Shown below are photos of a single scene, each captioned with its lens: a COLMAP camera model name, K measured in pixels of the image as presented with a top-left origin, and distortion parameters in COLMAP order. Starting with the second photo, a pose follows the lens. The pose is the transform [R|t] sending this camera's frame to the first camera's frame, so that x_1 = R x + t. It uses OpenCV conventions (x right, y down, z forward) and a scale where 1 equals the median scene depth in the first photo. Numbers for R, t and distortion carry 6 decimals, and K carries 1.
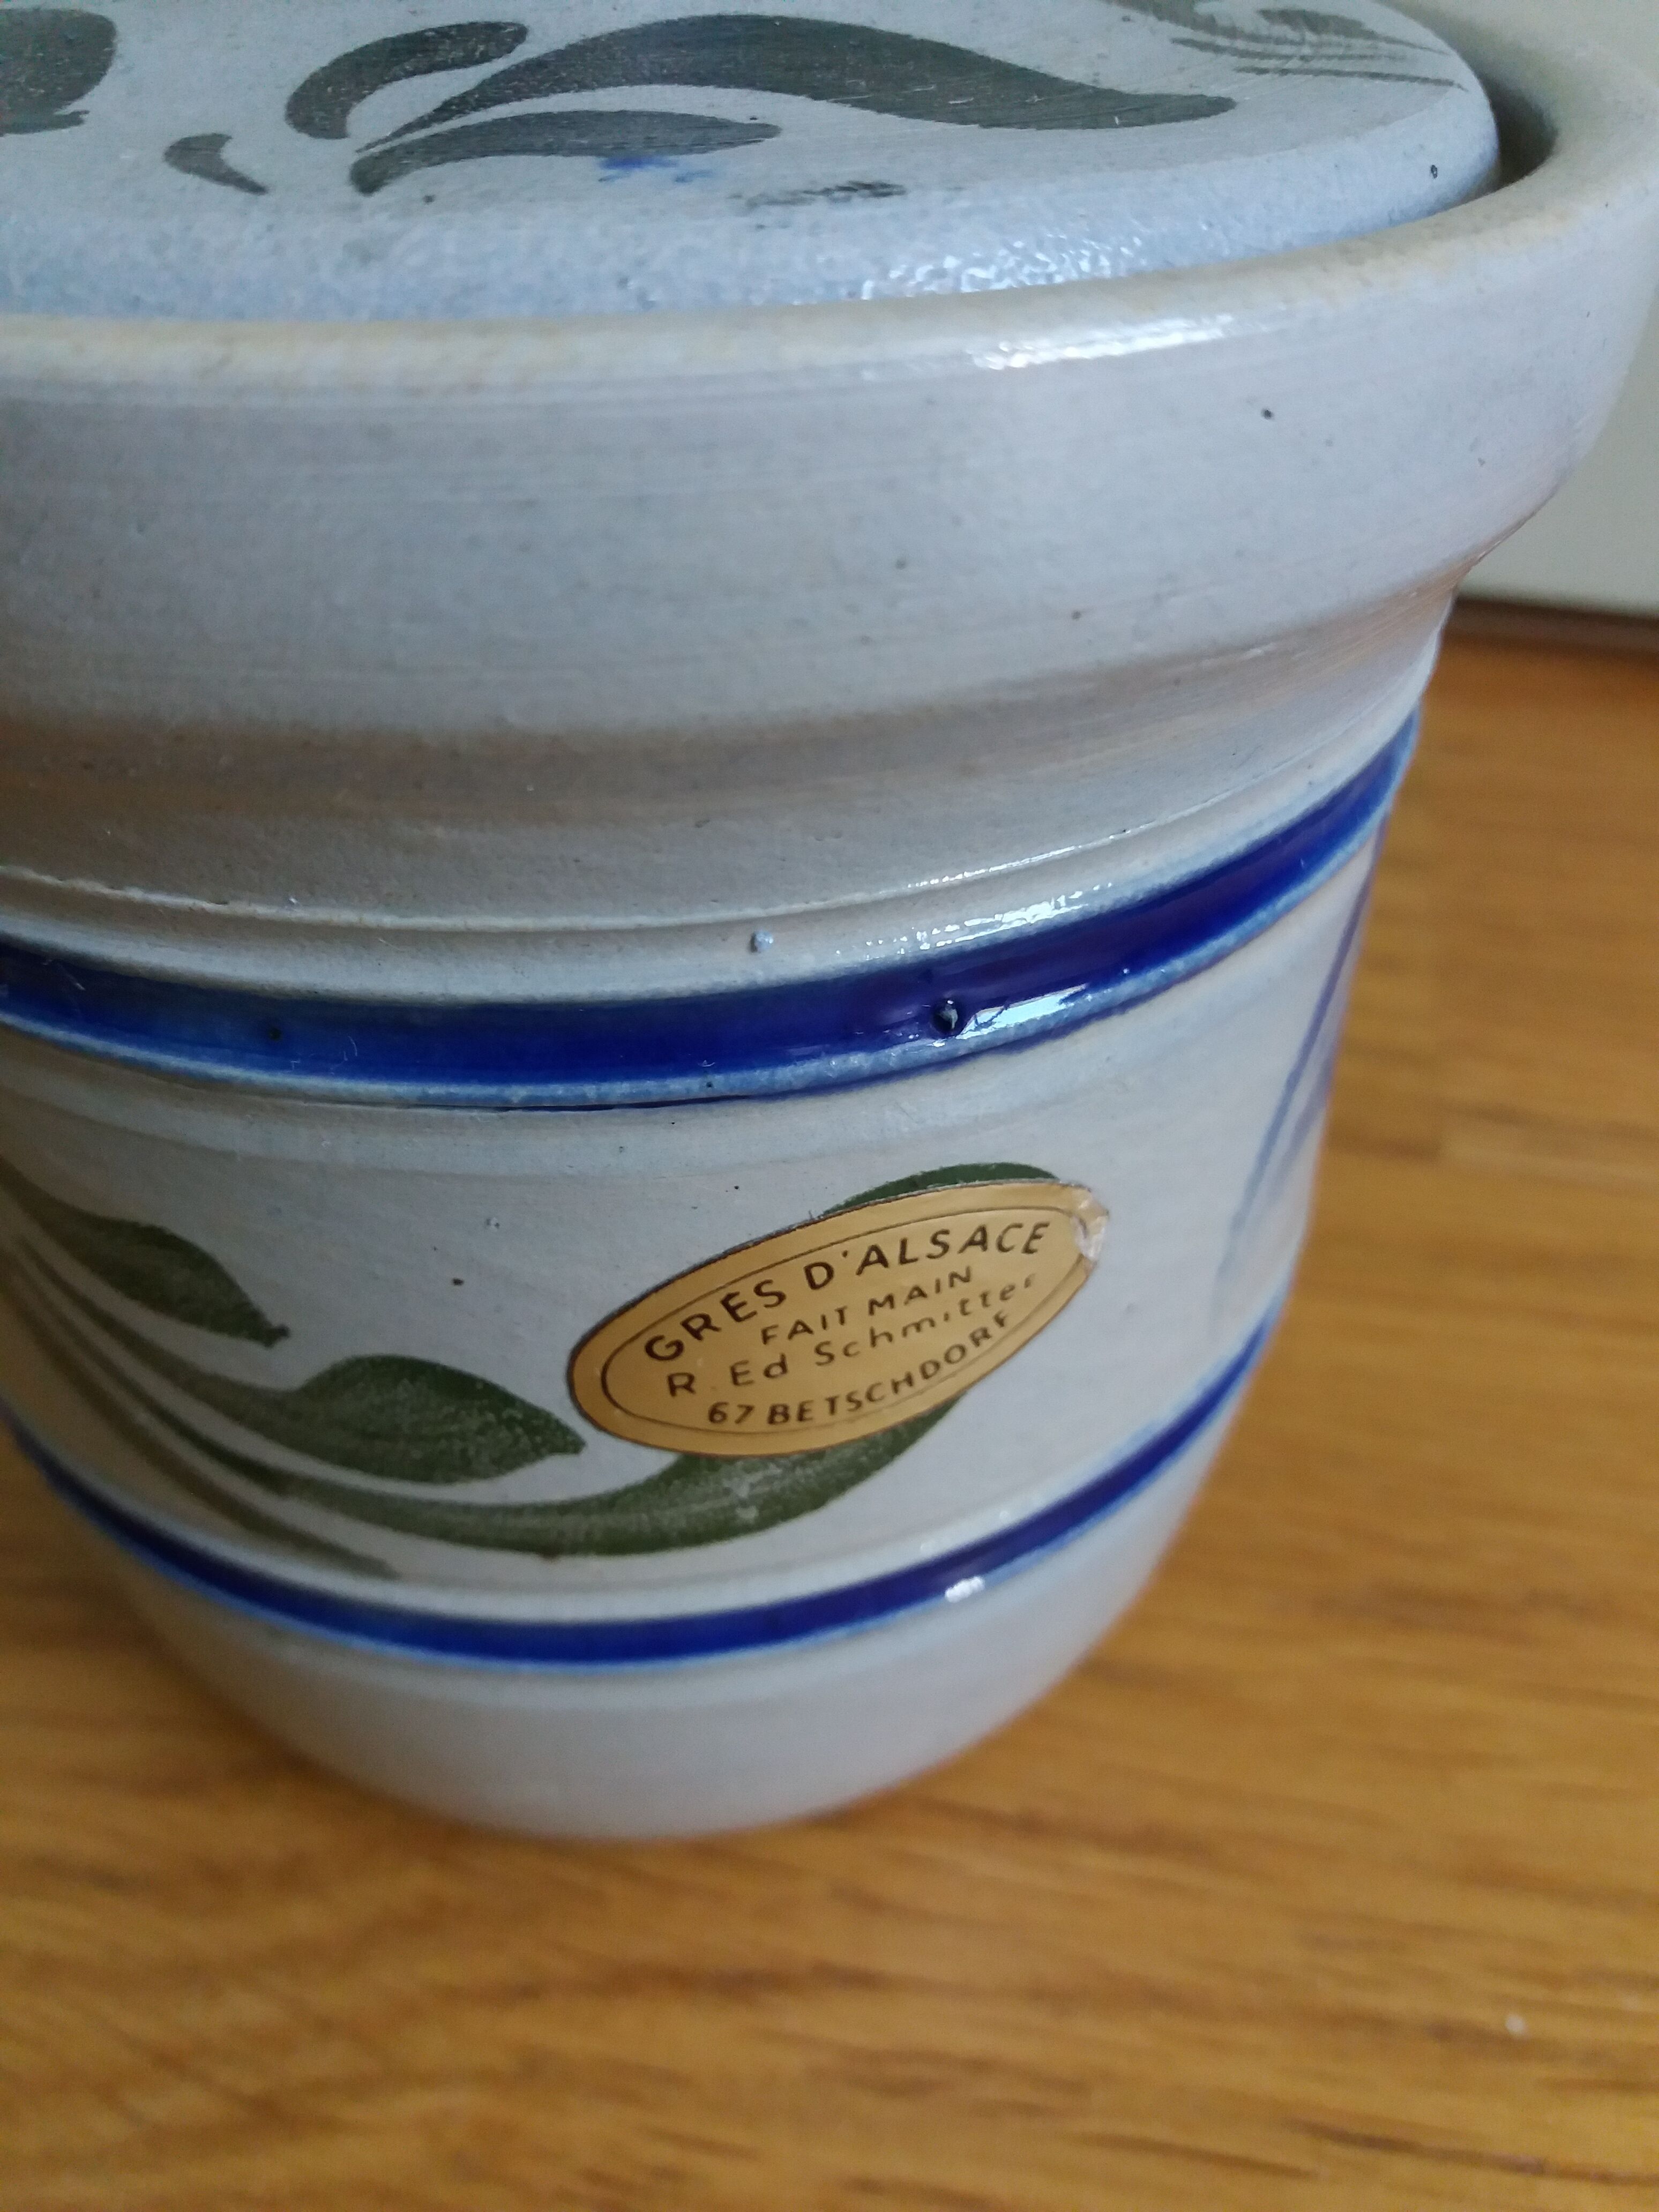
lens RADIAL K [[1947.3, 0, 829.1], [0, 1947.3, 1106.8], [0, 0, 1]] dist [0.013042, -0.044366]
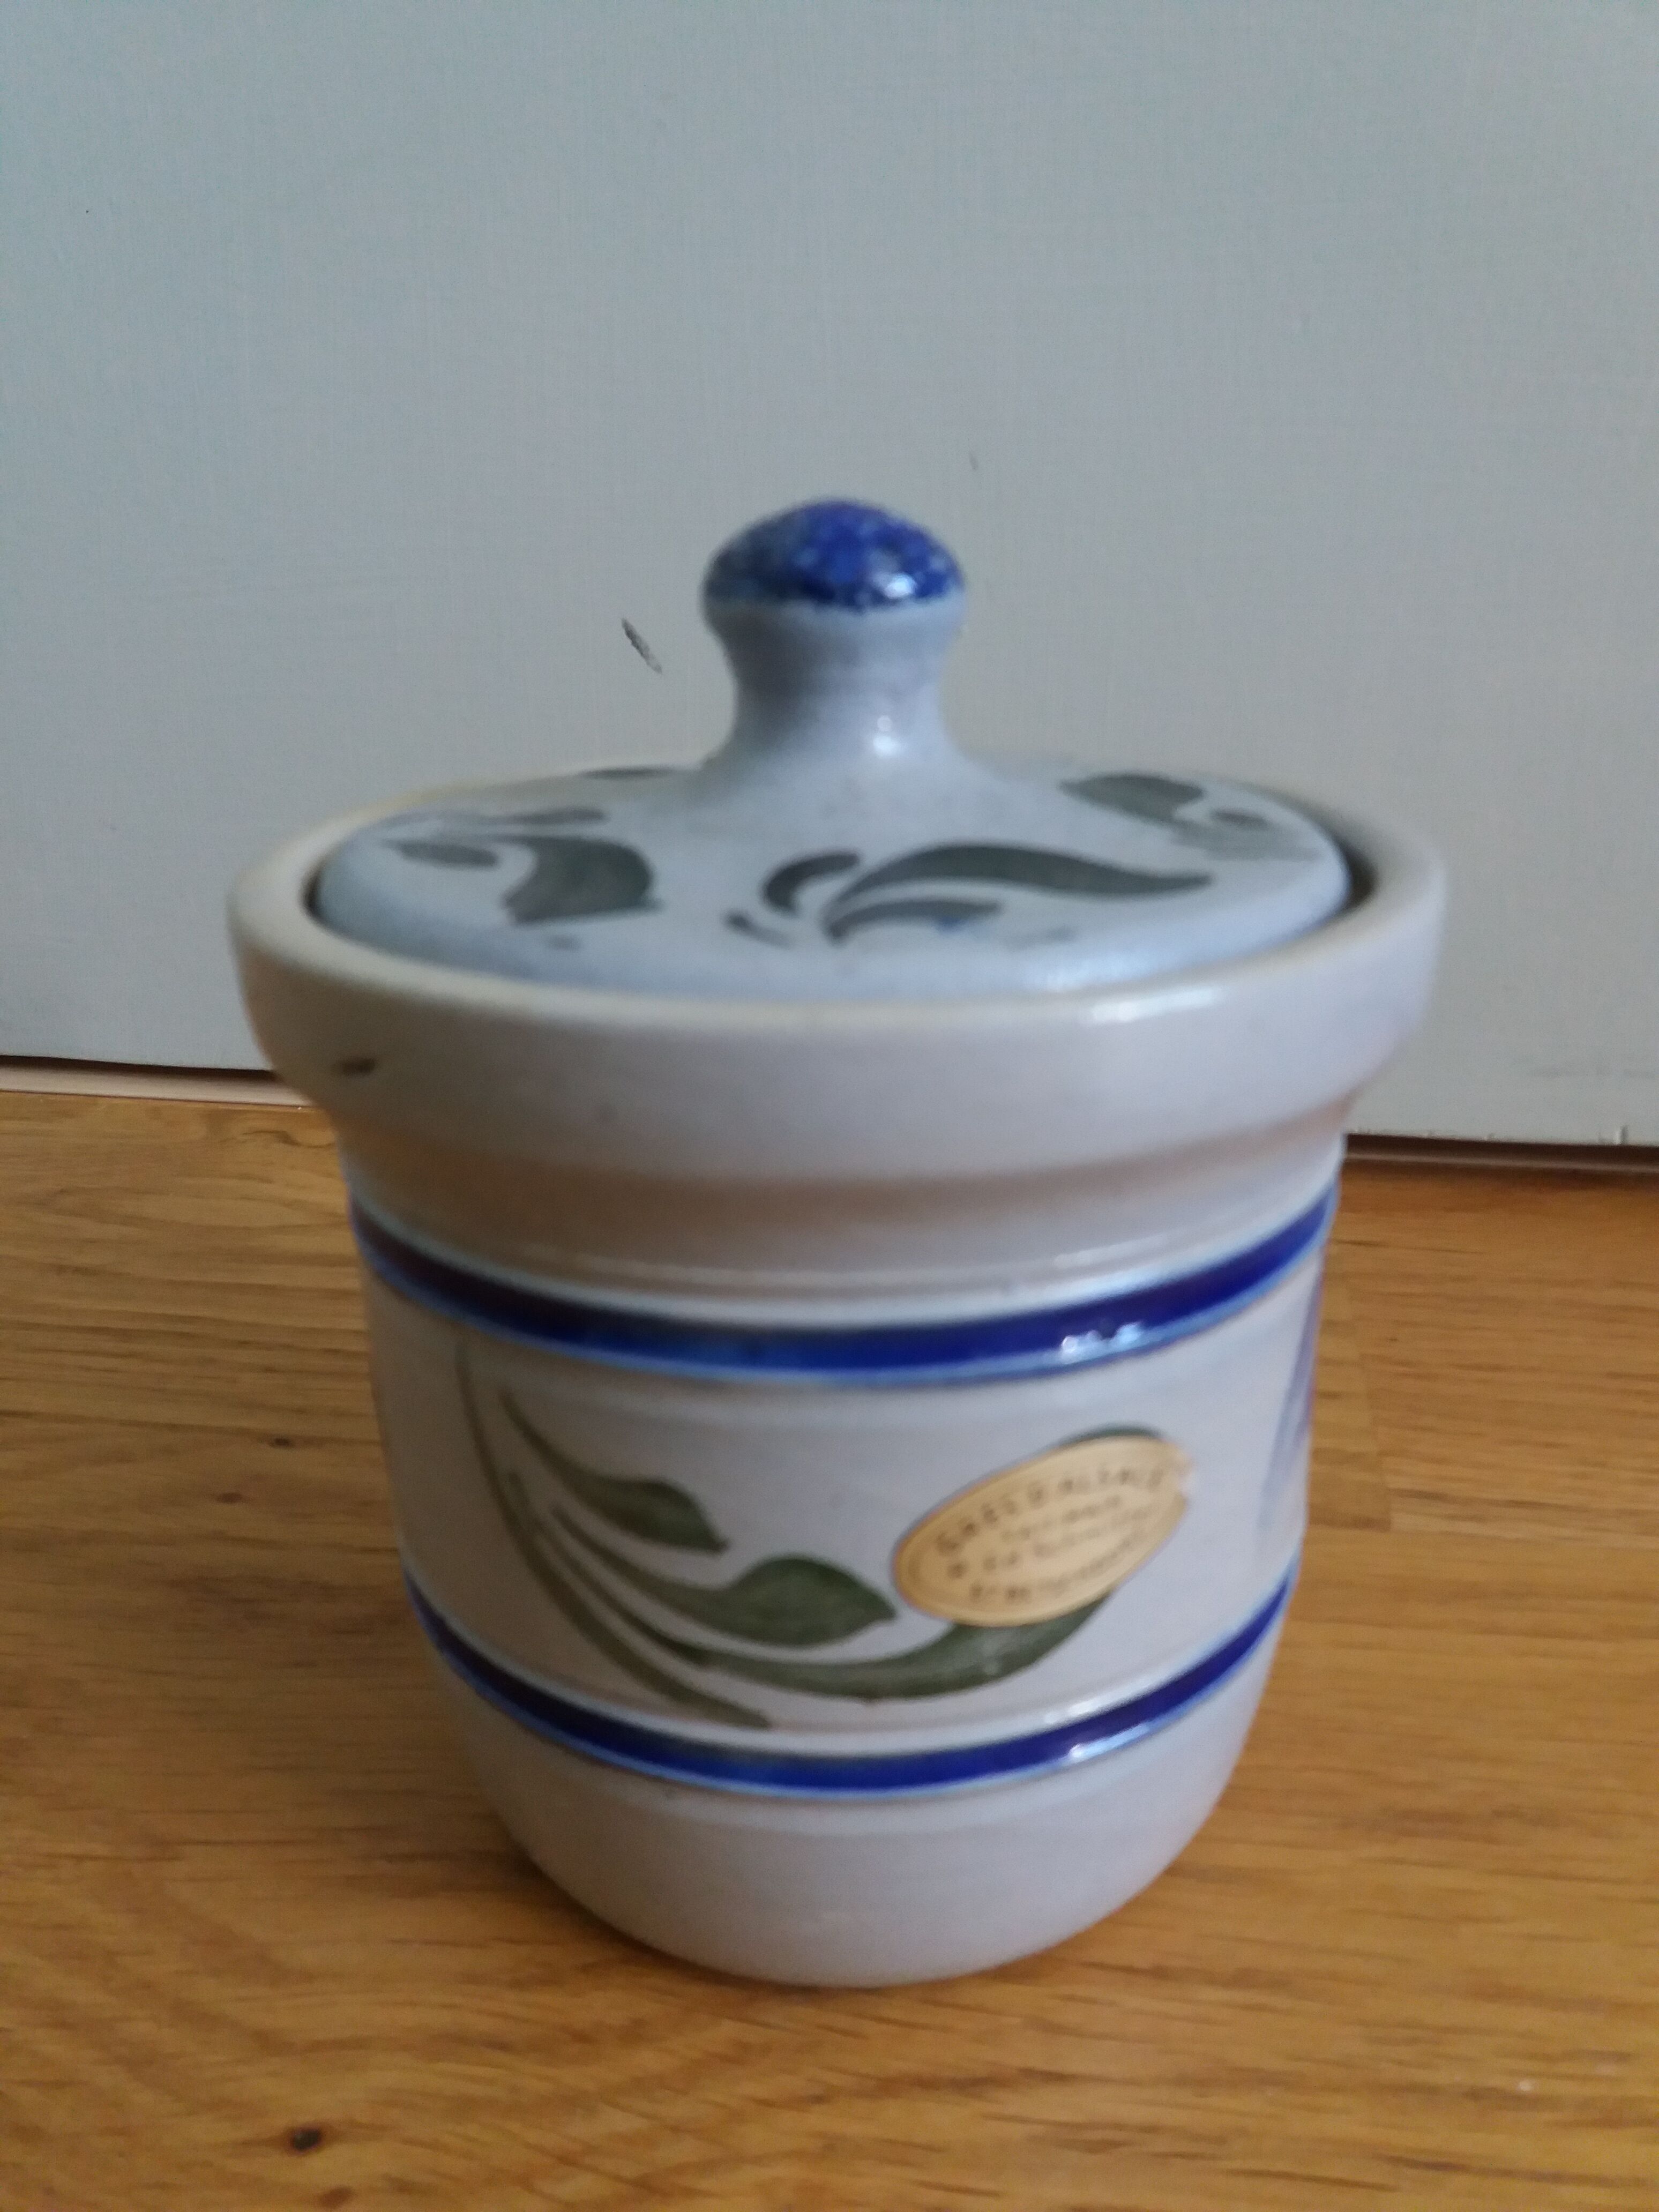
lens RADIAL K [[1877.3, 0, 783.6], [0, 1877.3, 1069.8], [0, 0, 1]] dist [-0.003649, 0.001213]
pose [[0.999149, -0.036078, 0.020001, -0.189777], [0.040476, 0.950974, -0.306612, 0.173189], [-0.007959, 0.307161, 0.951624, -0.528644]]
